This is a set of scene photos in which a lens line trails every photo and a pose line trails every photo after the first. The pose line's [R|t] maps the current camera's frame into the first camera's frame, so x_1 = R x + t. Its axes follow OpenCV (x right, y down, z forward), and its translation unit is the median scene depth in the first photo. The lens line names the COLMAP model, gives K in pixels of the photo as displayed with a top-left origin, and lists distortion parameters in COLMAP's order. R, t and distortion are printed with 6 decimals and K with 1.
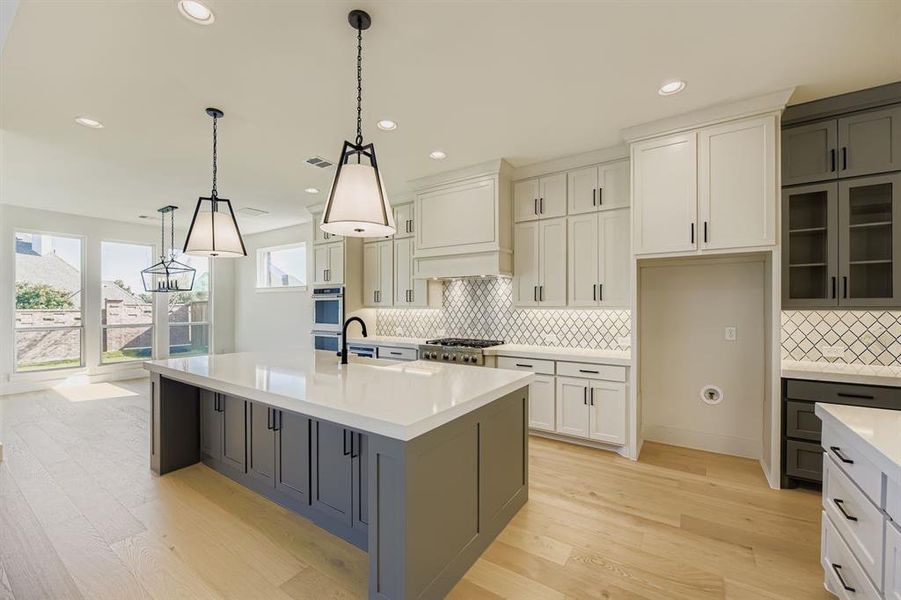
lens RADIAL K [[364.1, 0, 453.3], [0, 364.1, 305.3], [0, 0, 1]] dist [-0.006437, -0.000973]
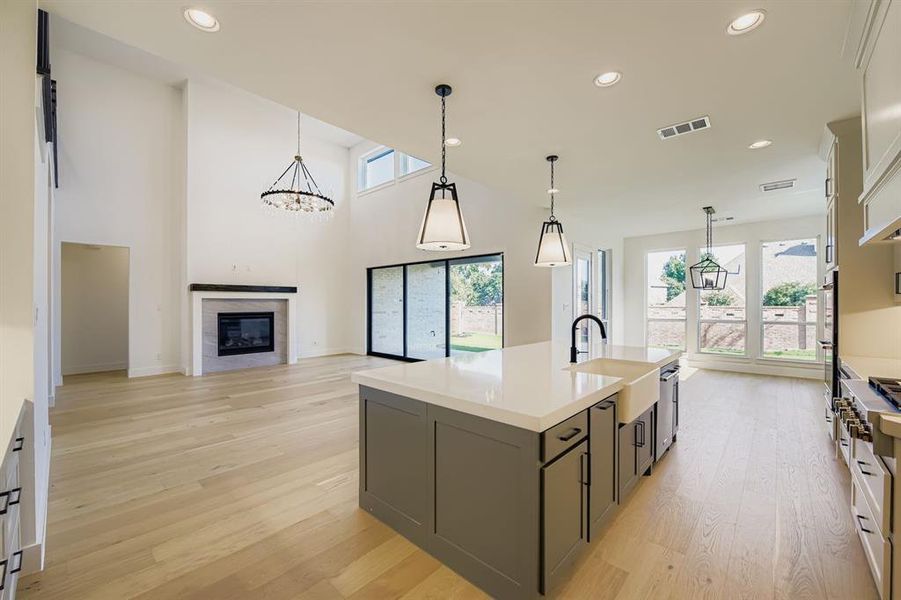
lens RADIAL K [[364.1, 0, 446.7], [0, 364.1, 302.0], [0, 0, 1]] dist [-0.006437, -0.000973]
pose [[-0.171298, -0.007851, -0.985188, 0.477977], [0.006995, 0.999933, -0.009184, 0.003620], [0.985194, -0.008465, -0.171231, 0.559412]]
